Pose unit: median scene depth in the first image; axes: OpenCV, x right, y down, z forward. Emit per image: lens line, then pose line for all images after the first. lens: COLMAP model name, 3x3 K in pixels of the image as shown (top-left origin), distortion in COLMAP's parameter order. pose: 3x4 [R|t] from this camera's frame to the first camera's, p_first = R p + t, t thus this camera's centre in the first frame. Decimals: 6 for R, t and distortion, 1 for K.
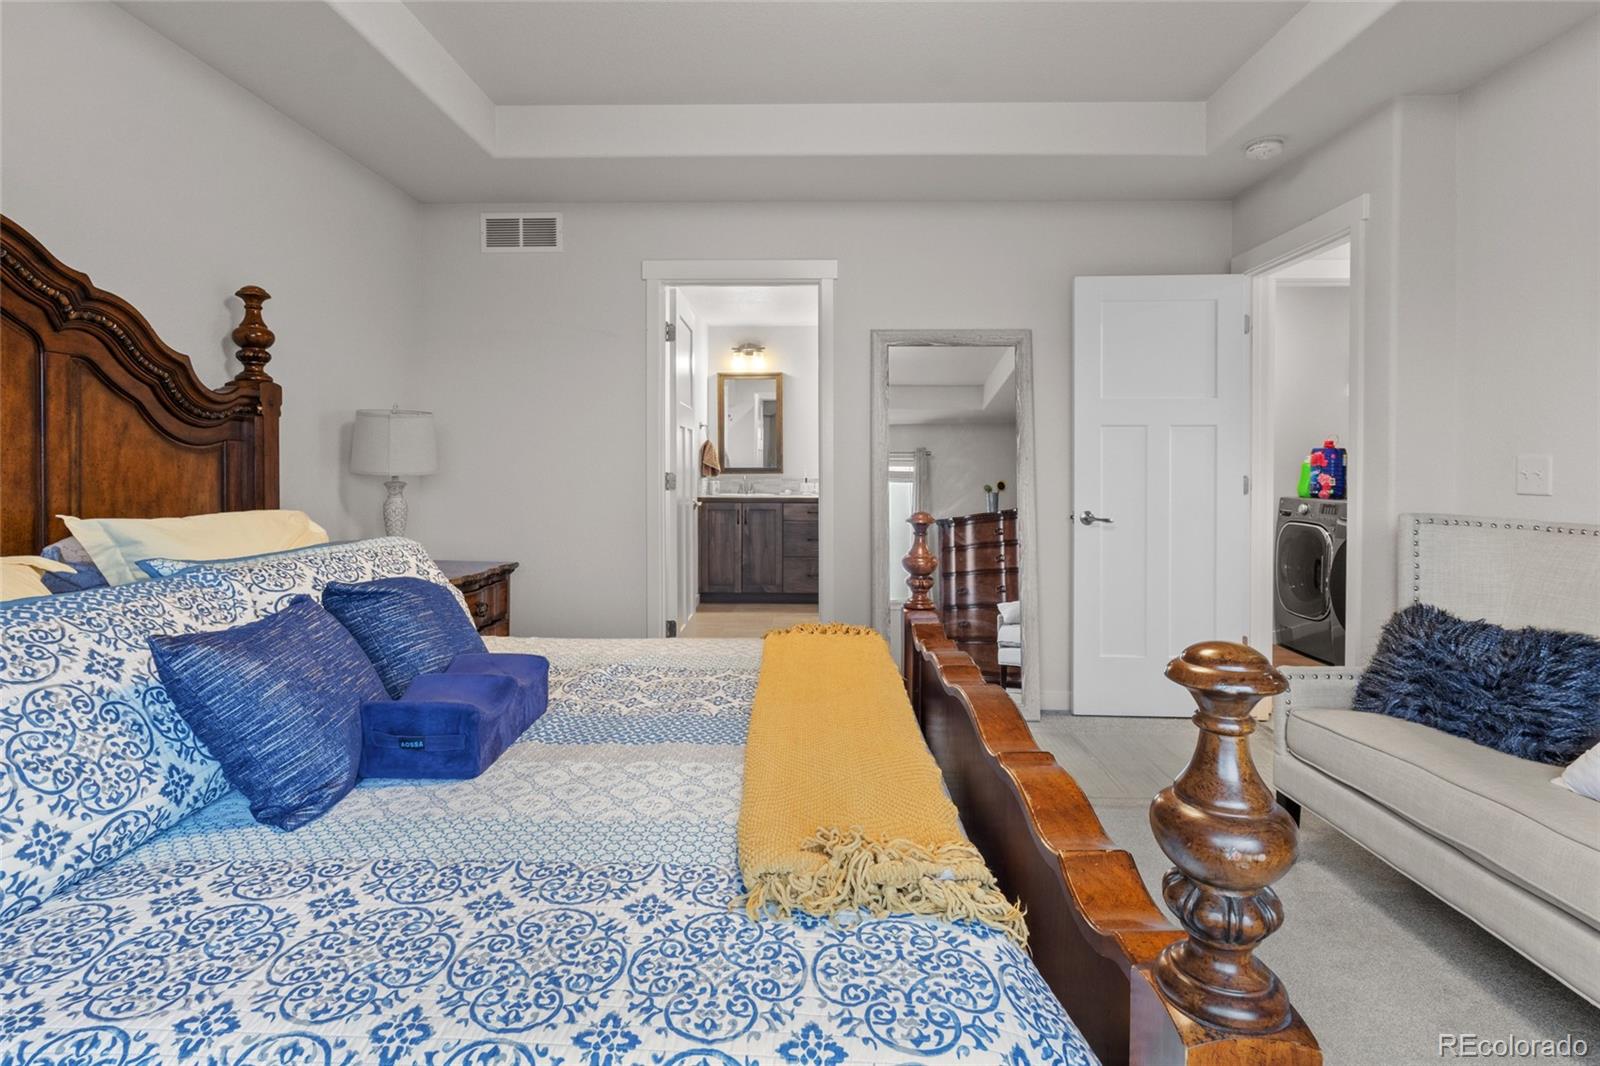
lens RADIAL K [[814.4, 0, 786.8], [0, 814.4, 475.4], [0, 0, 1]] dist [-0.003914, -0.000806]
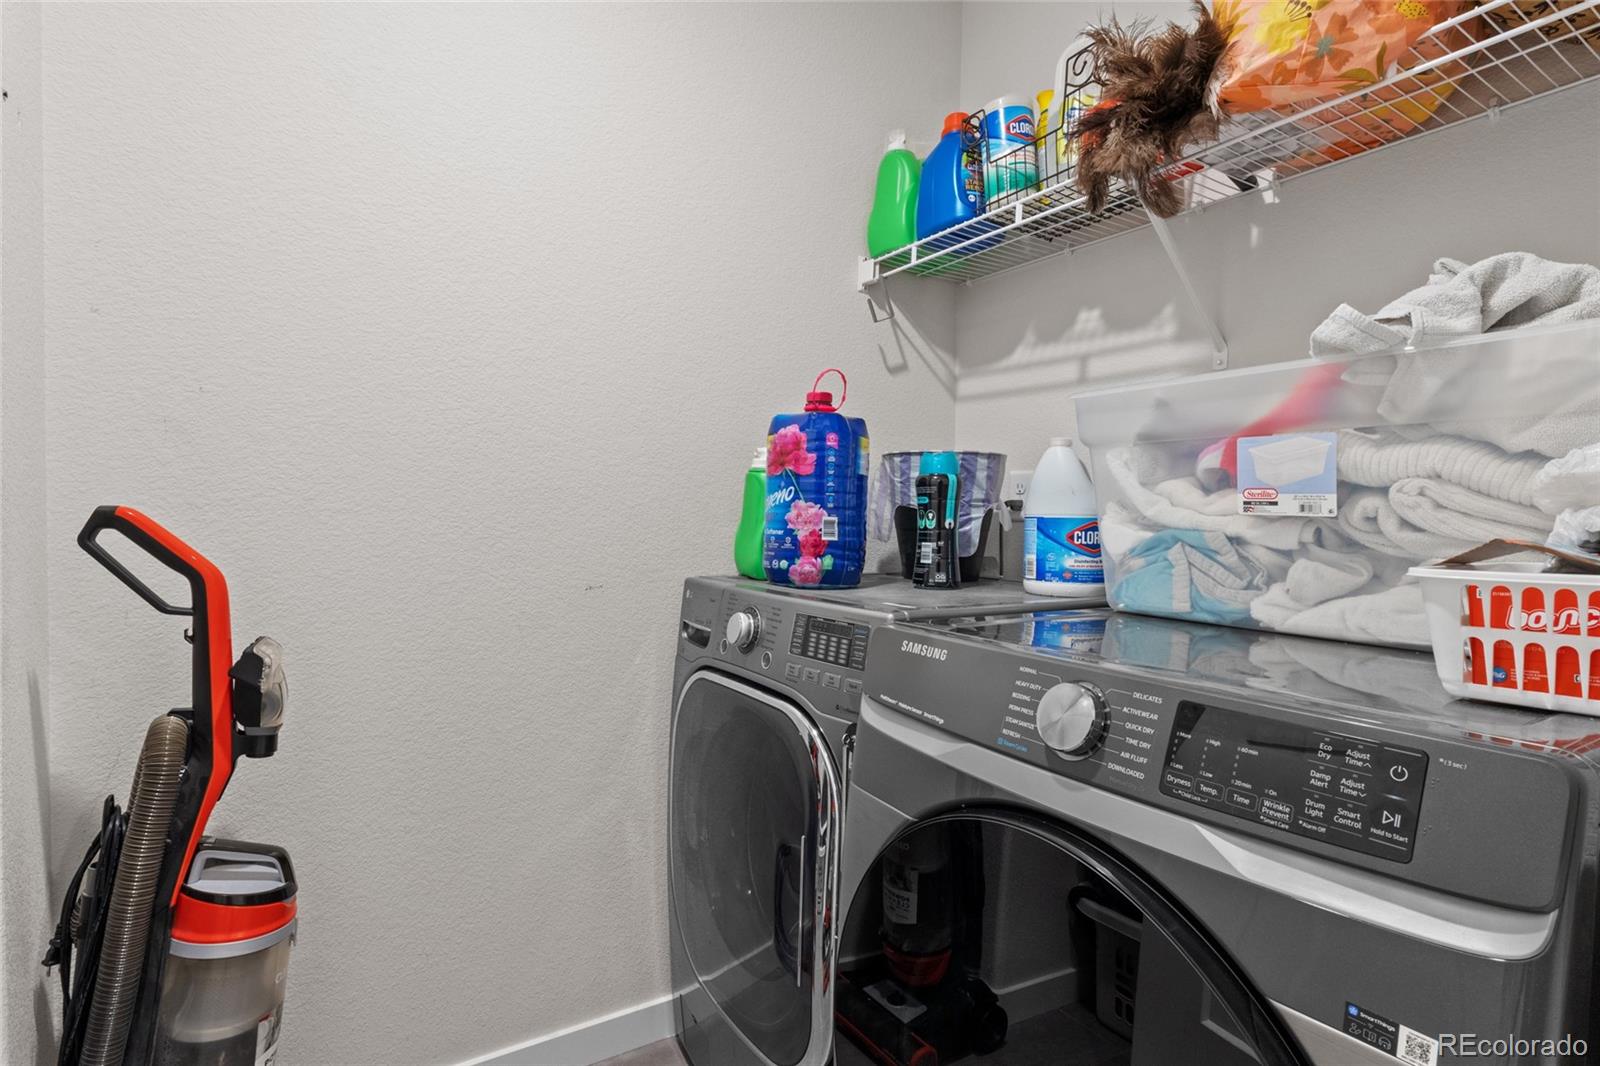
lens RADIAL K [[814.4, 0, 799.9], [0, 814.4, 530.3], [0, 0, 1]] dist [-0.003914, -0.000806]
pose [[0.829427, 0.001360, 0.558613, 0.490539], [-0.002533, 0.999996, 0.001327, 0.007879], [-0.558609, -0.002516, 0.829427, 0.750450]]
